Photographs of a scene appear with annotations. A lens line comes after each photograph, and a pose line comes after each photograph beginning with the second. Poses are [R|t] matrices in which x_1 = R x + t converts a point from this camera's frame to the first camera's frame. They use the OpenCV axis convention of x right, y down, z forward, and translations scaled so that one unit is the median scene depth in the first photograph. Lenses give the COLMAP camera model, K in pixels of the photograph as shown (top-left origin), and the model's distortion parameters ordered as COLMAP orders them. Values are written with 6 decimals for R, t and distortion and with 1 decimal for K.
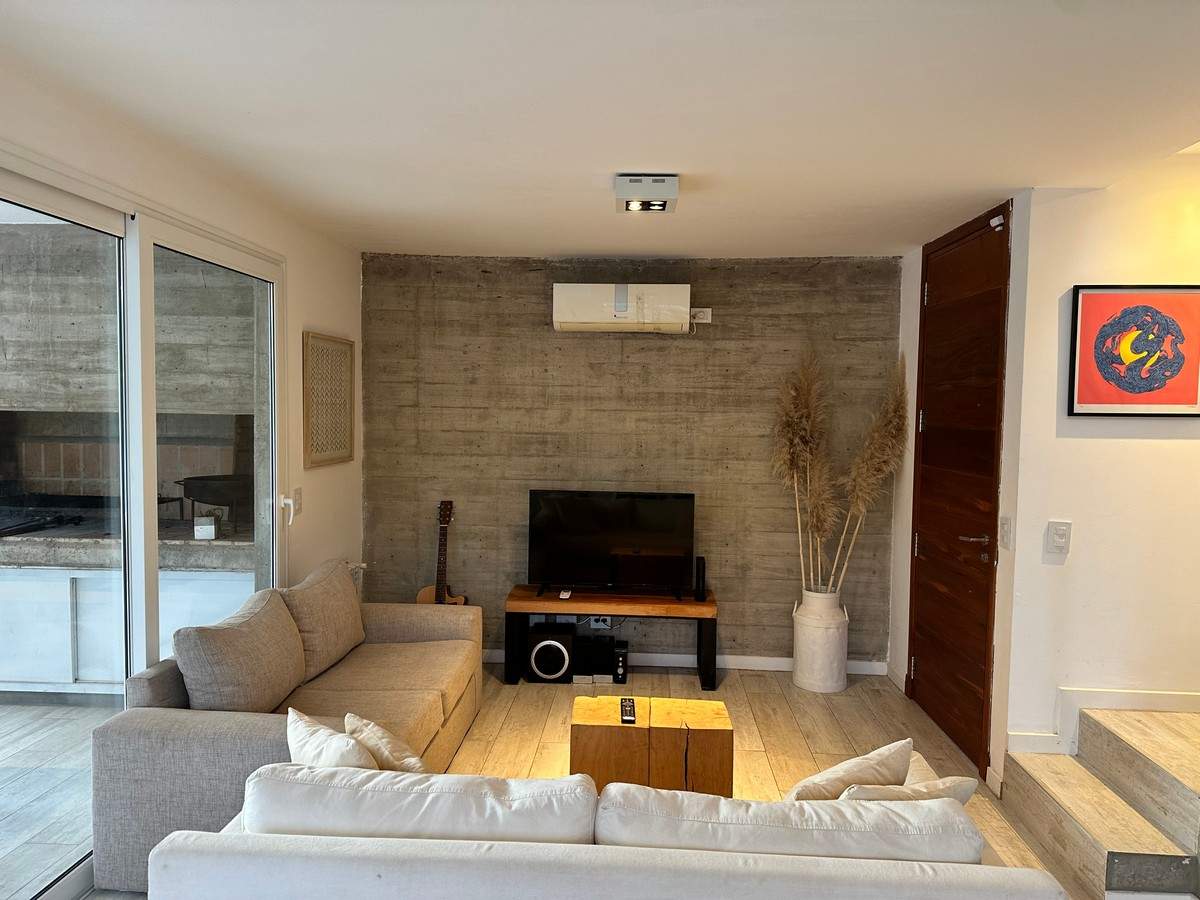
lens RADIAL K [[836.4, 0, 603.3], [0, 836.4, 458.3], [0, 0, 1]] dist [0.077677, -0.079412]
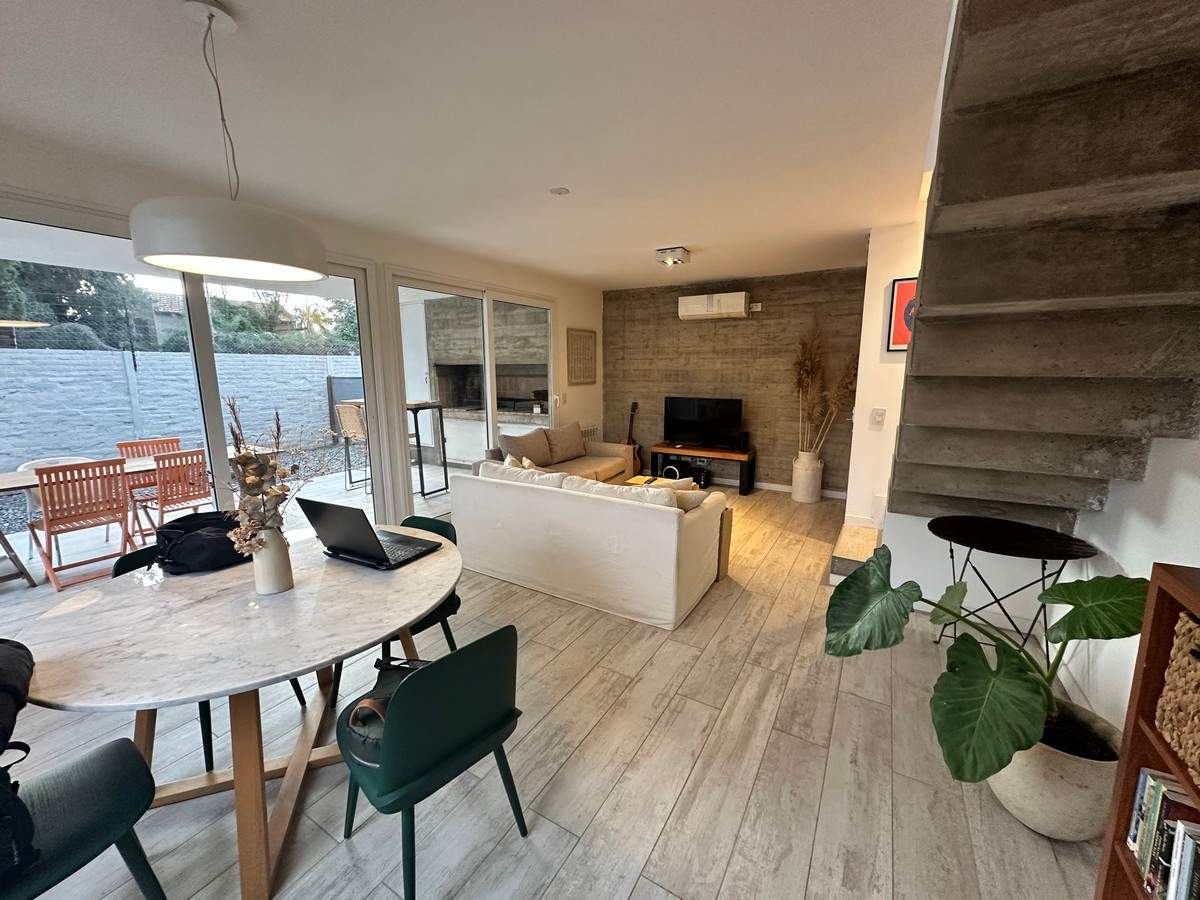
lens RADIAL K [[475.0, 0, 598.8], [0, 475.0, 451.2], [0, 0, 1]] dist [-0.001229, 0.000299]
pose [[0.881973, 0.063933, -0.466944, 0.333985], [-0.011758, 0.993433, 0.113809, 0.039157], [0.471153, -0.094886, 0.876933, -0.162837]]
